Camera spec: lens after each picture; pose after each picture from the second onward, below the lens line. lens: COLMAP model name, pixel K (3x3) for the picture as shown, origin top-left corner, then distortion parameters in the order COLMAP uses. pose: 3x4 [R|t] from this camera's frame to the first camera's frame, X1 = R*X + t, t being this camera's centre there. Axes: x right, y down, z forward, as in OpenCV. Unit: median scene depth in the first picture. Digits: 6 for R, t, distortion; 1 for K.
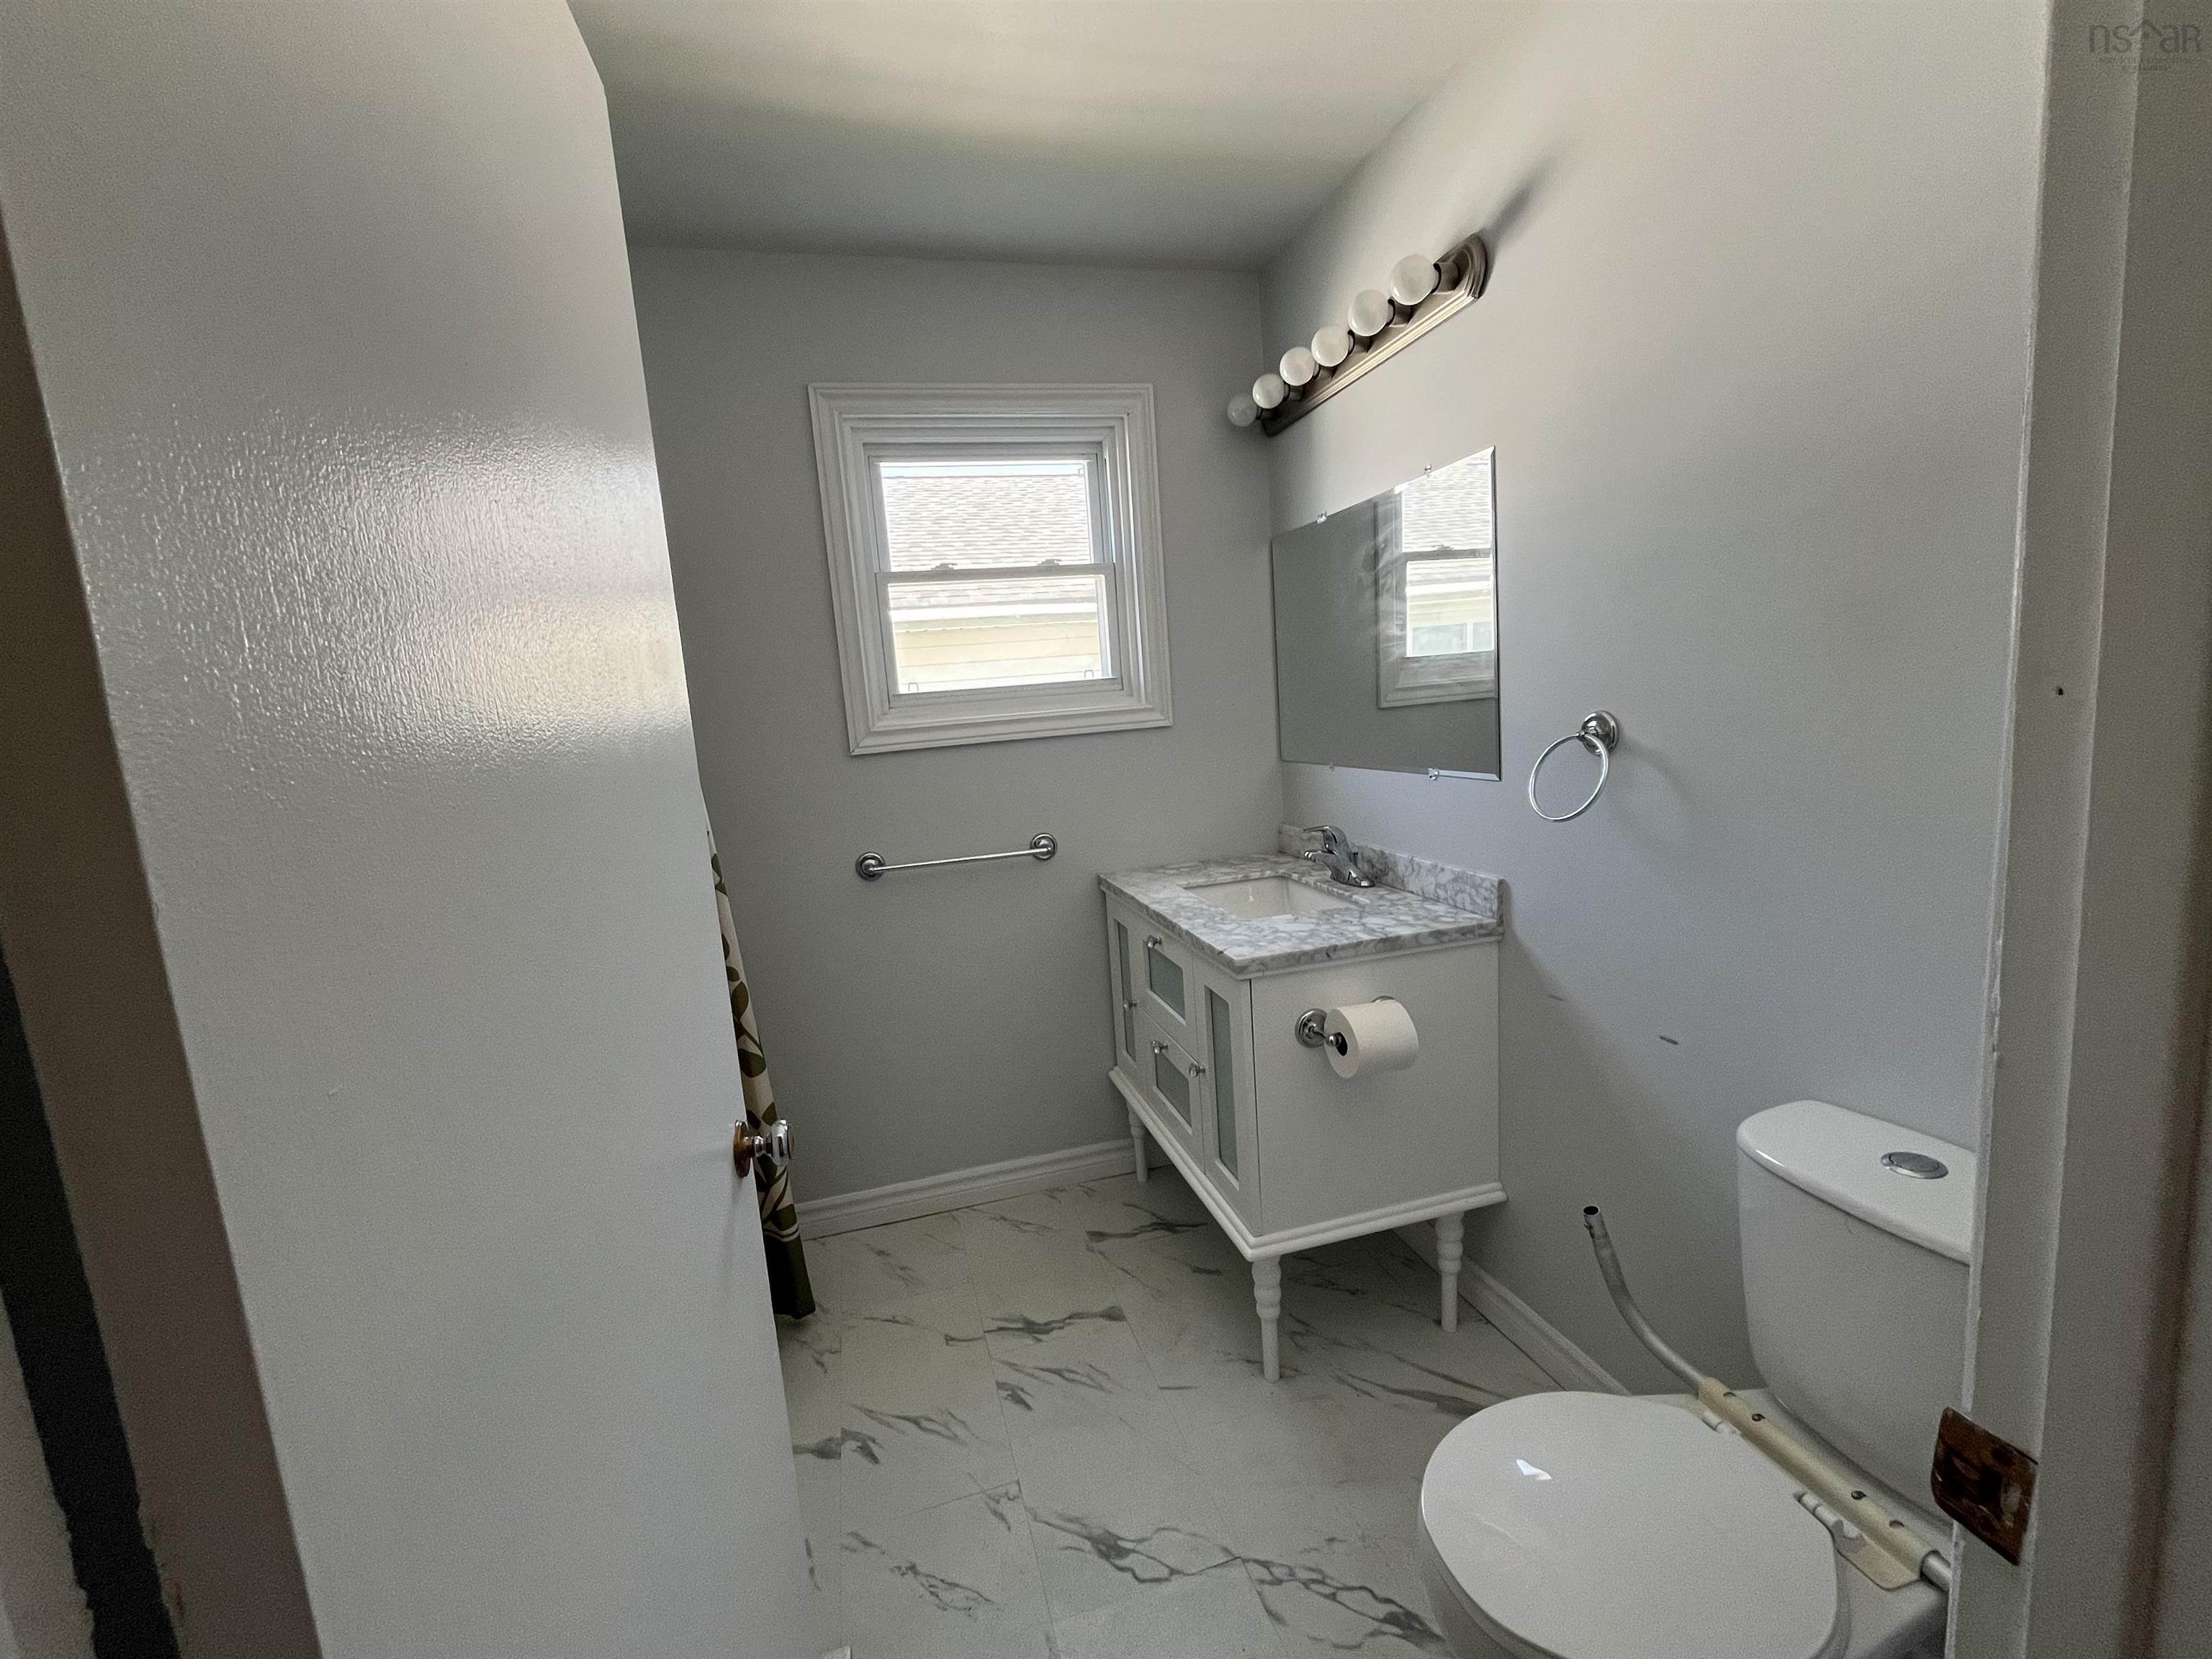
lens RADIAL K [[929.3, 0, 1101.0], [0, 929.3, 824.9], [0, 0, 1]] dist [0.000108, -0.000352]
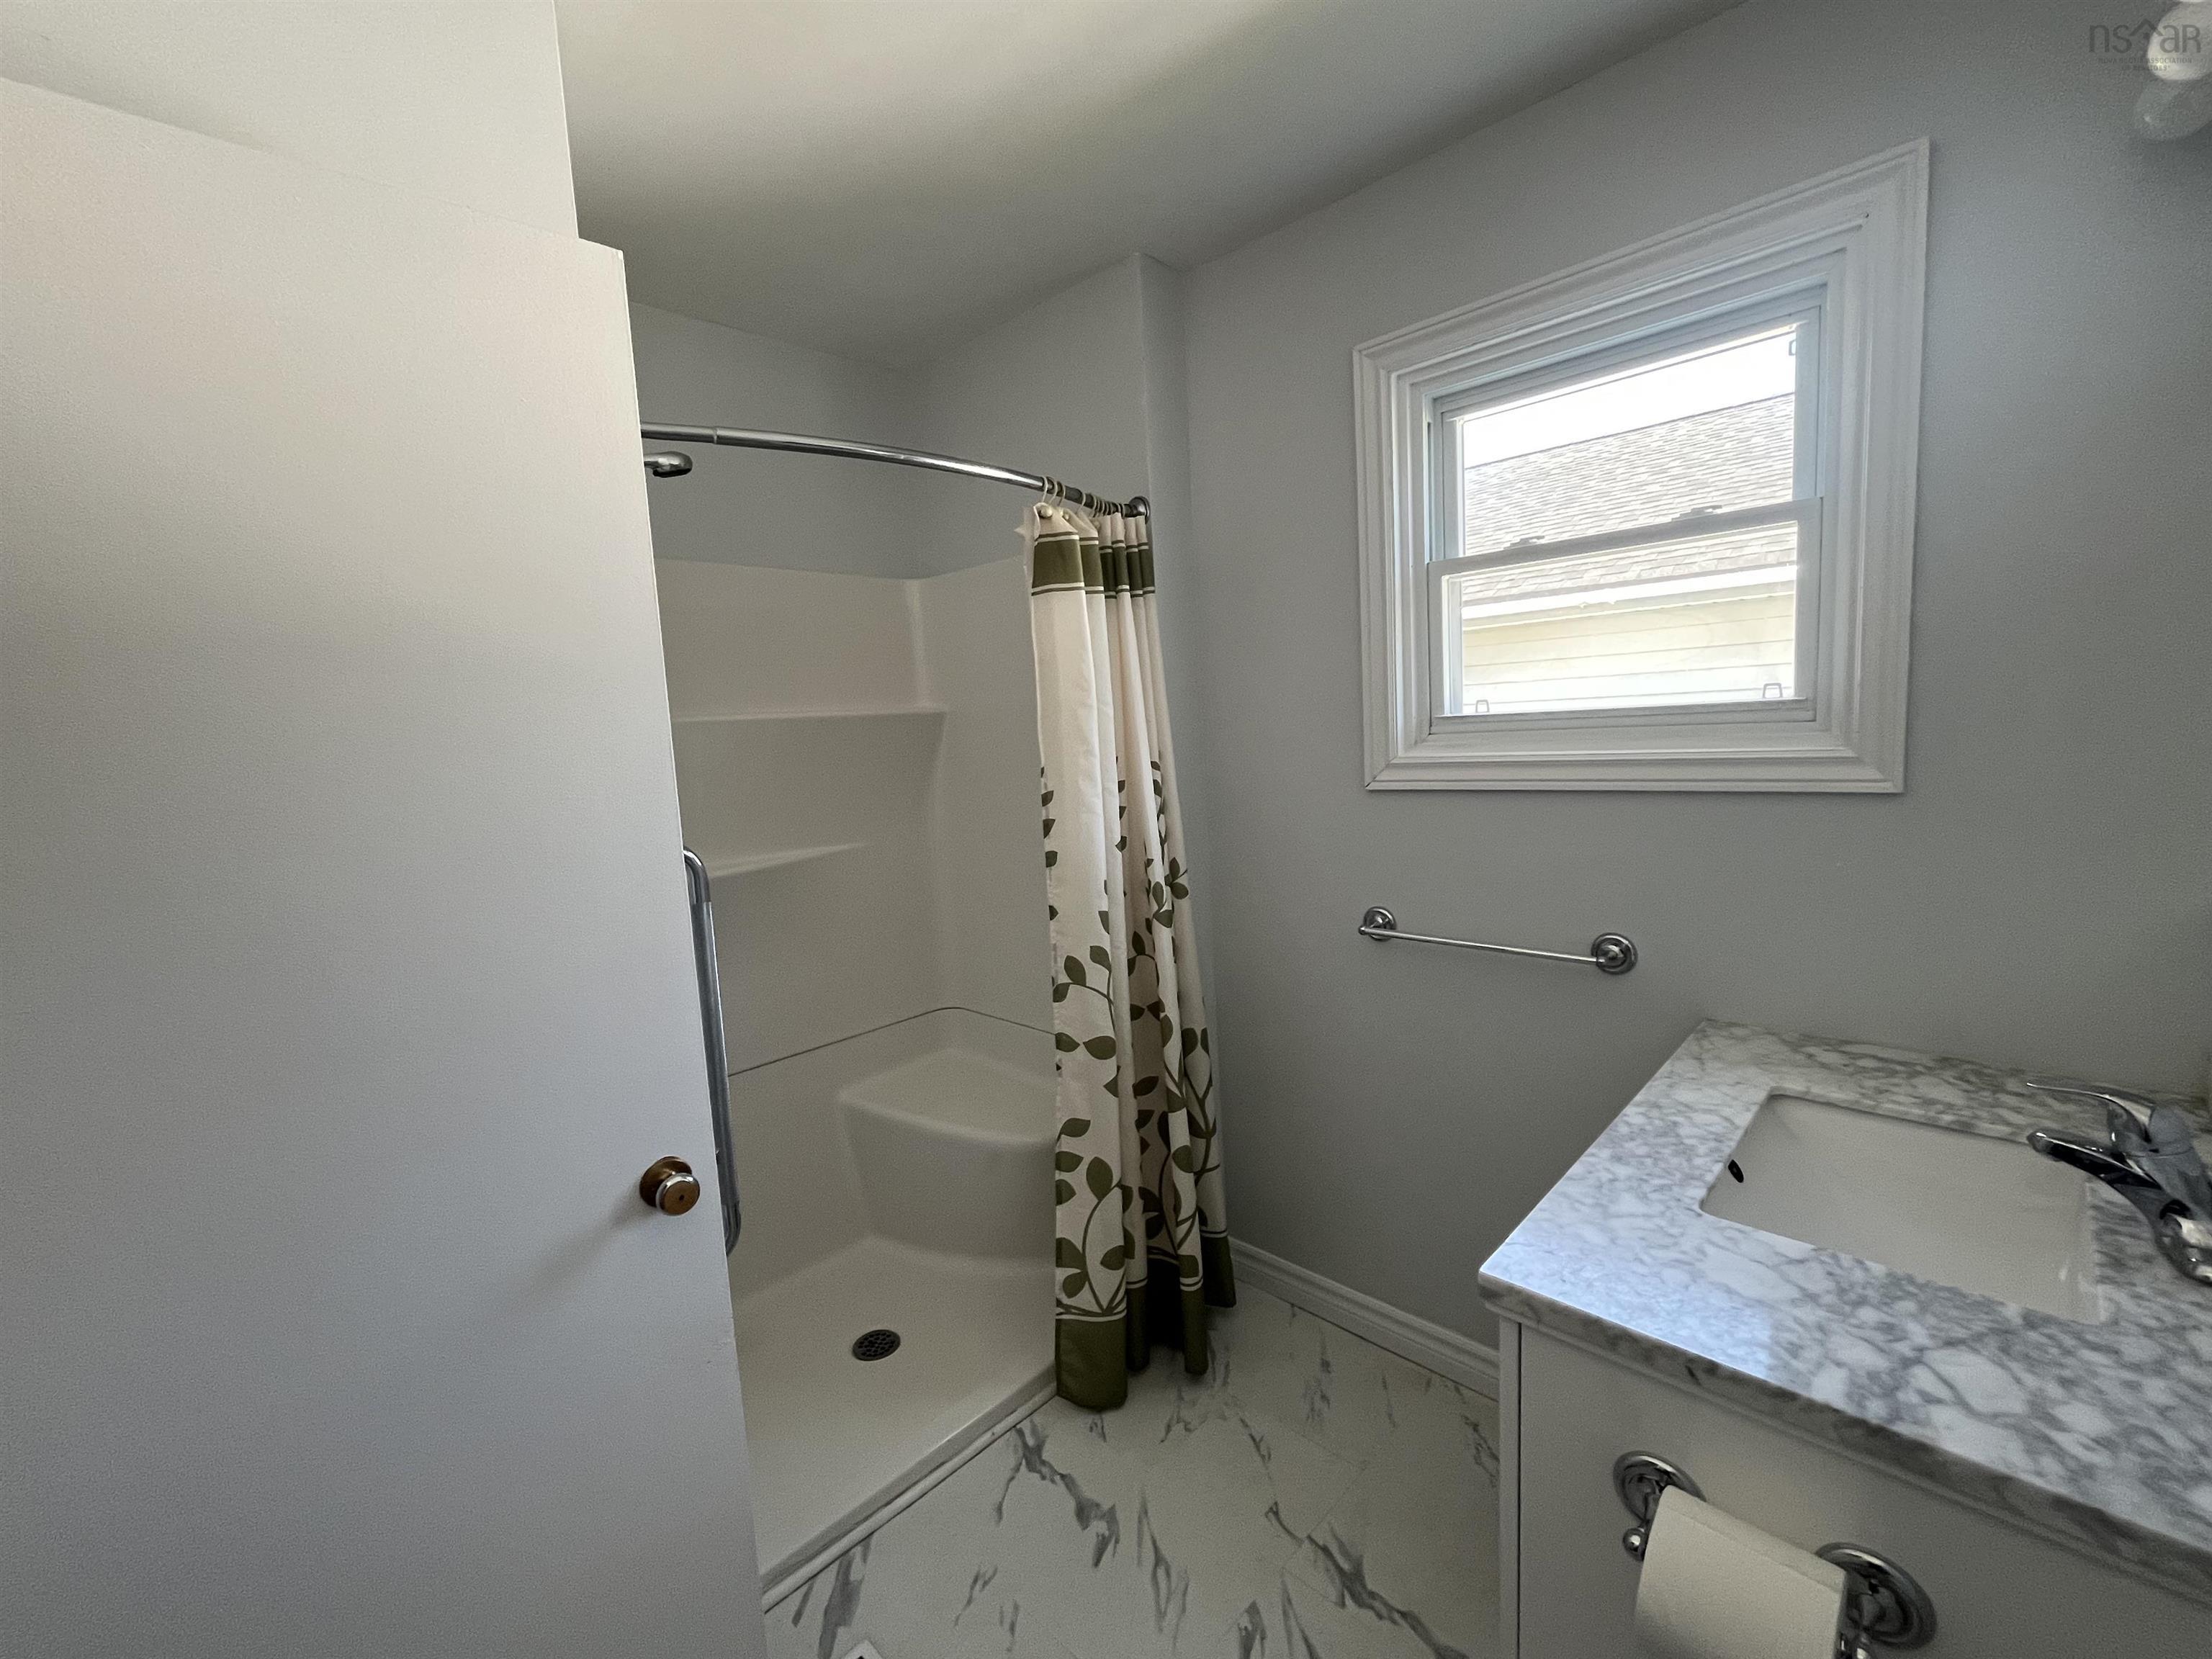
lens RADIAL K [[929.3, 0, 1104.6], [0, 929.3, 824.1], [0, 0, 1]] dist [0.000108, -0.000352]
pose [[0.502669, 0.142128, -0.852715, 0.330332], [-0.101318, 0.989280, 0.105164, -0.108281], [0.858521, 0.033532, 0.511681, 0.368546]]
